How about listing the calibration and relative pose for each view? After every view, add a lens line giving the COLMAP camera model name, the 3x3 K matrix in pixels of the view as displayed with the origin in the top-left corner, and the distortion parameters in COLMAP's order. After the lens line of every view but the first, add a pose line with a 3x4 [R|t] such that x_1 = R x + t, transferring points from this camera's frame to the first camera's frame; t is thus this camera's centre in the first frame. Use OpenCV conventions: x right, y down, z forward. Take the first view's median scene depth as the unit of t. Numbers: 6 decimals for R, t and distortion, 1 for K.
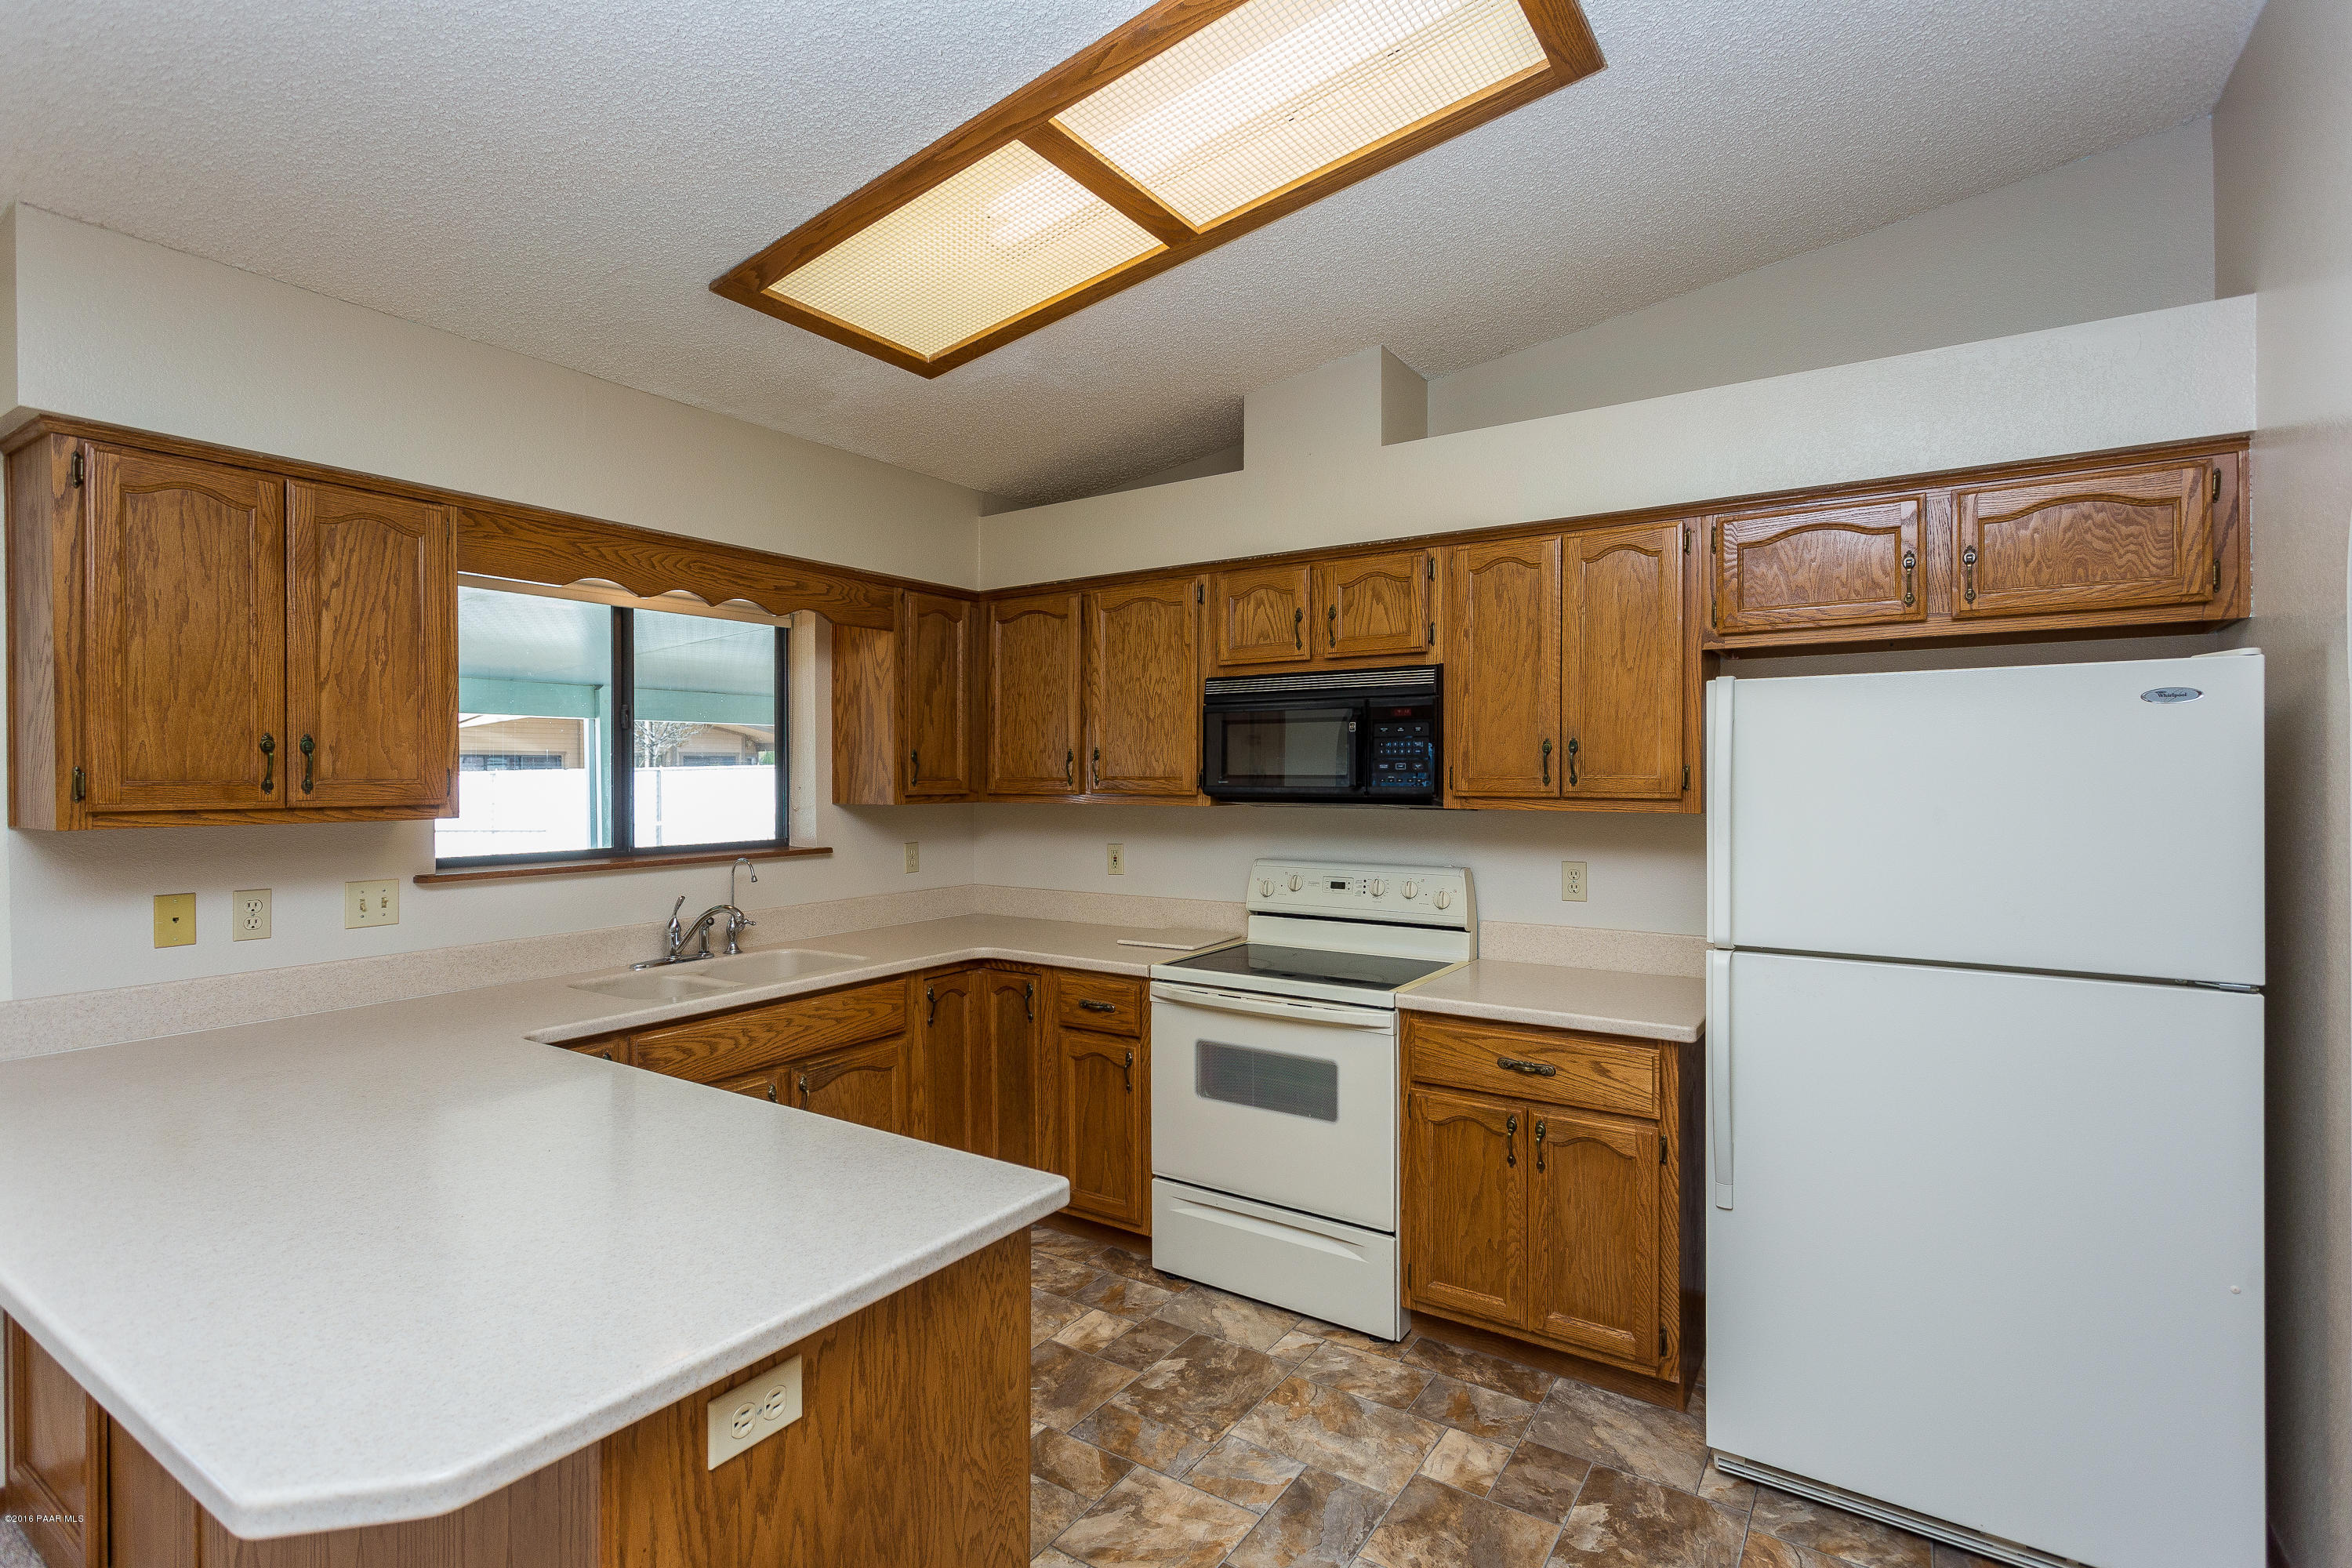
lens RADIAL K [[1113.8, 0, 1176.0], [0, 1113.8, 784.0], [0, 0, 1]] dist [-0.001383, -0.000074]
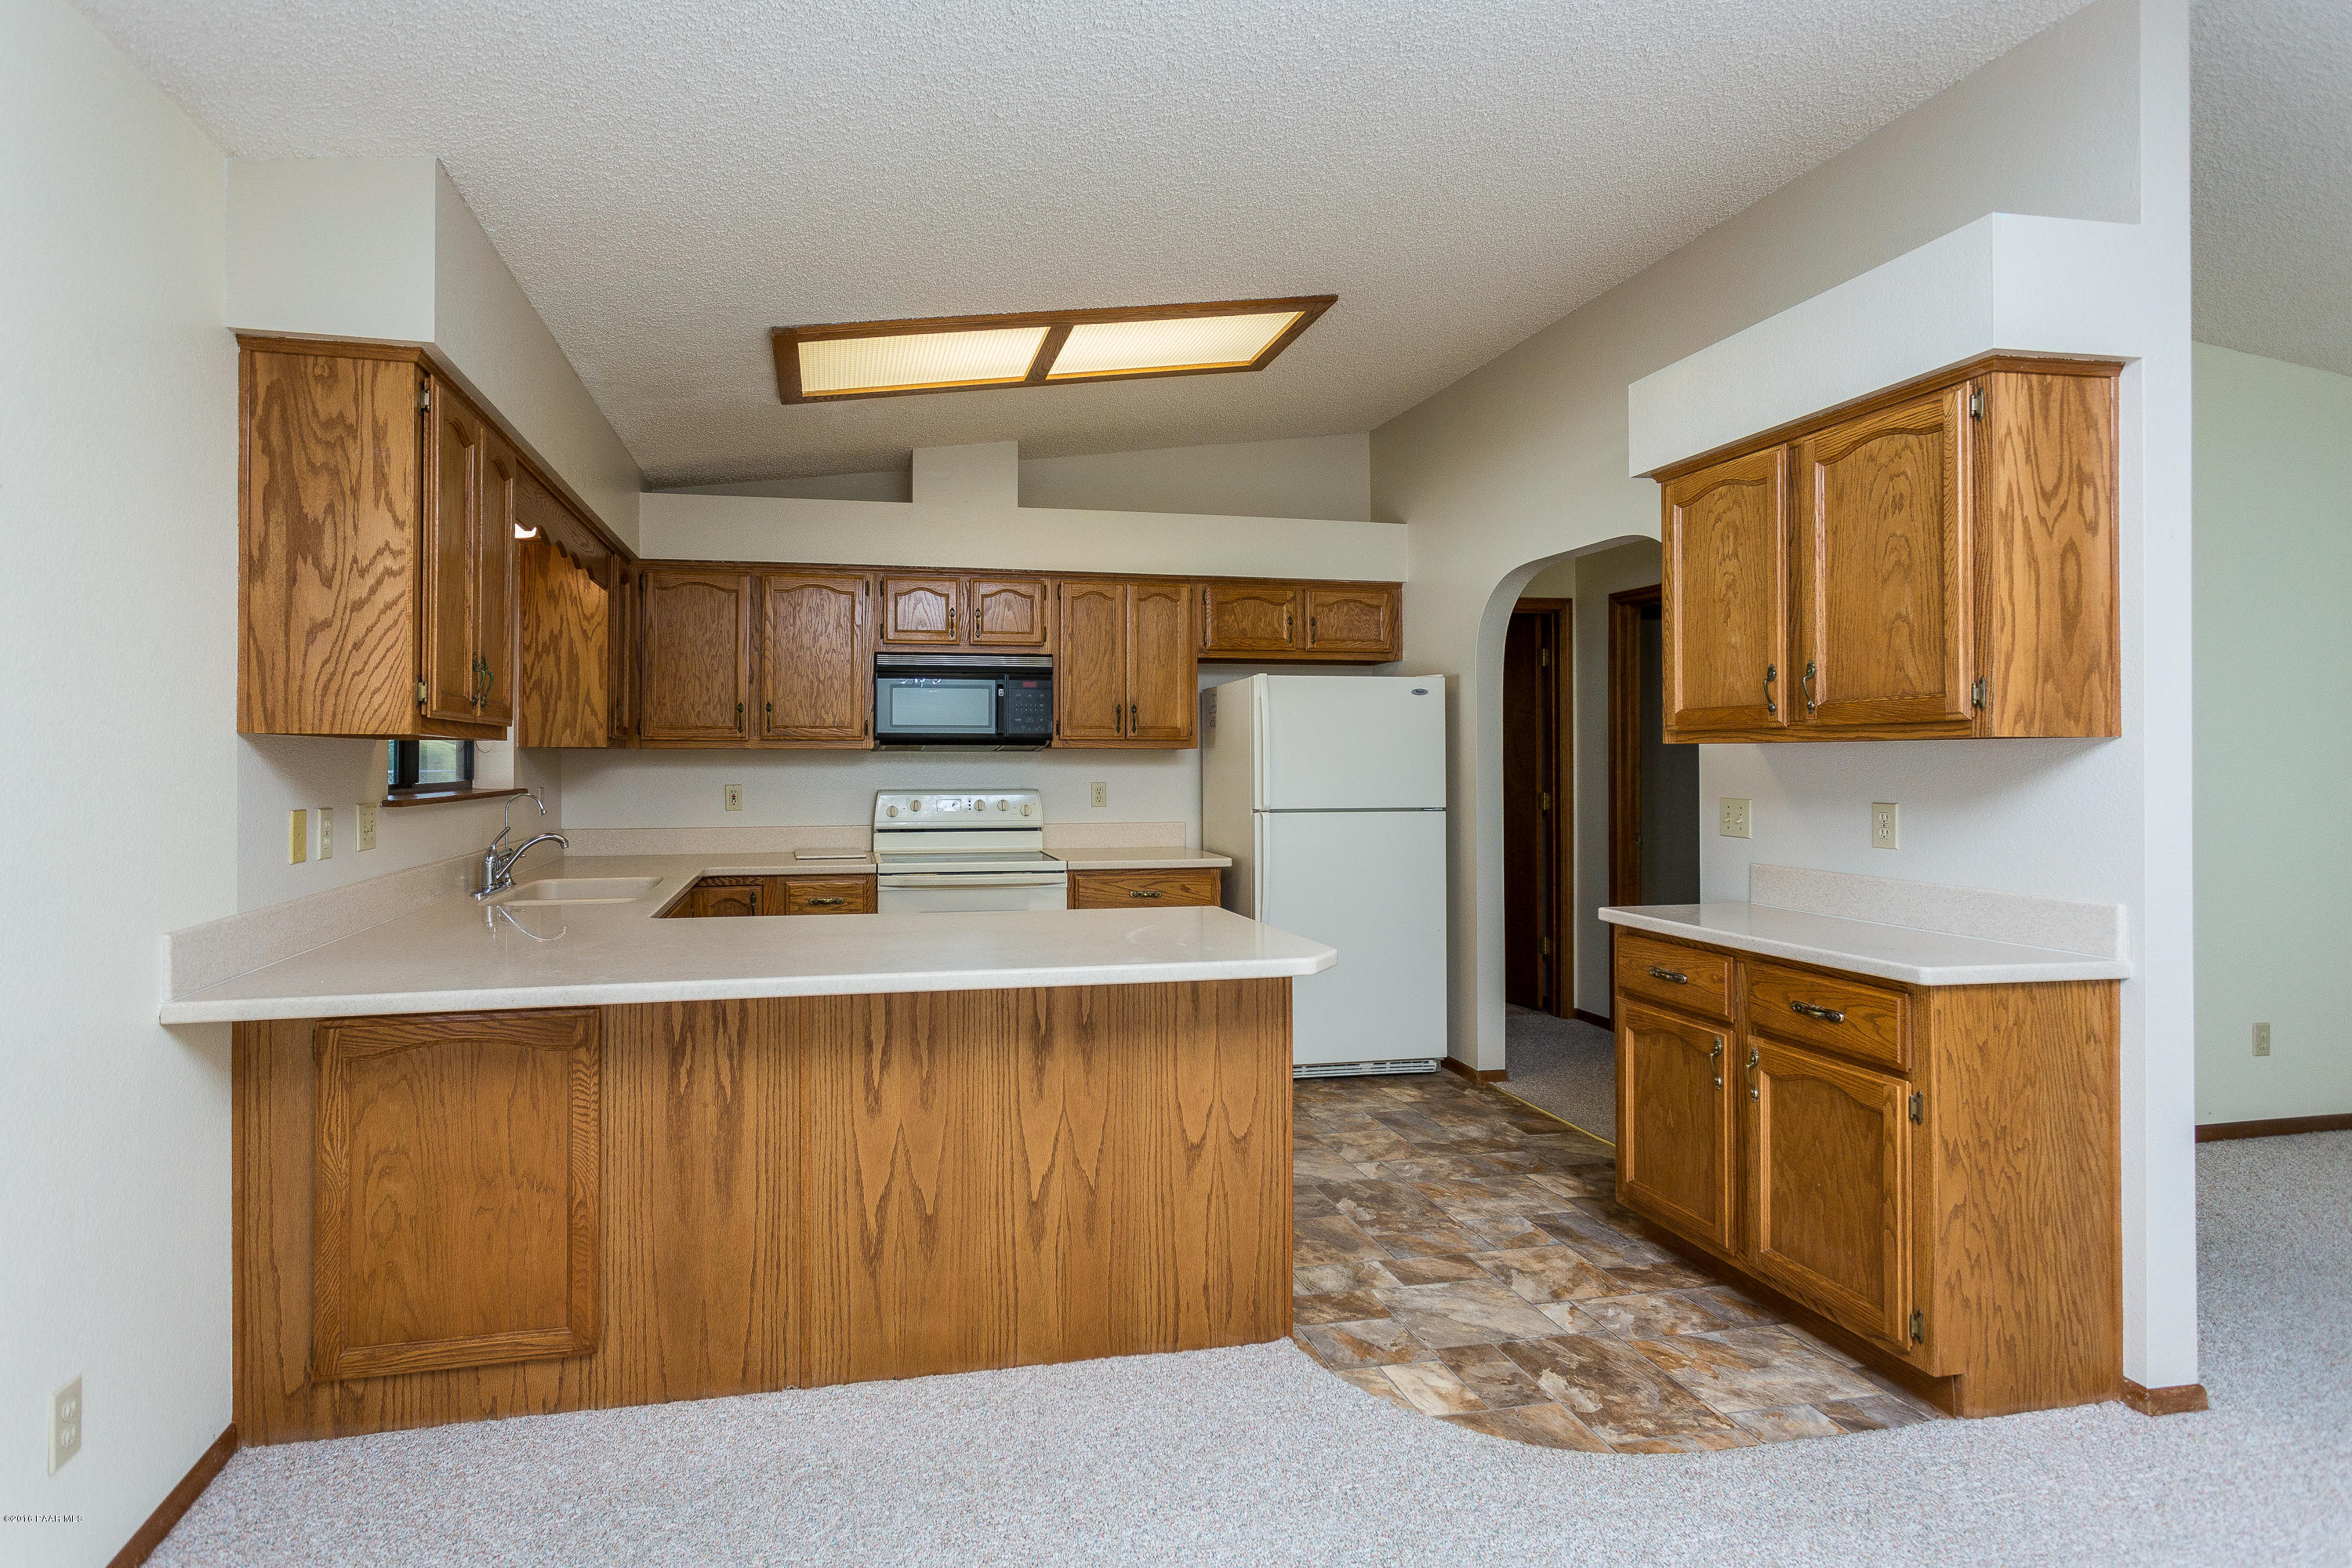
lens RADIAL K [[1154.1, 0, 1055.7], [0, 1154.1, 754.2], [0, 0, 1]] dist [0.003088, 0.001037]
pose [[0.712166, 0.005139, 0.701993, -0.832307], [0.005624, 0.999899, -0.013026, 0.049179], [-0.701989, 0.013225, 0.712065, -0.138602]]
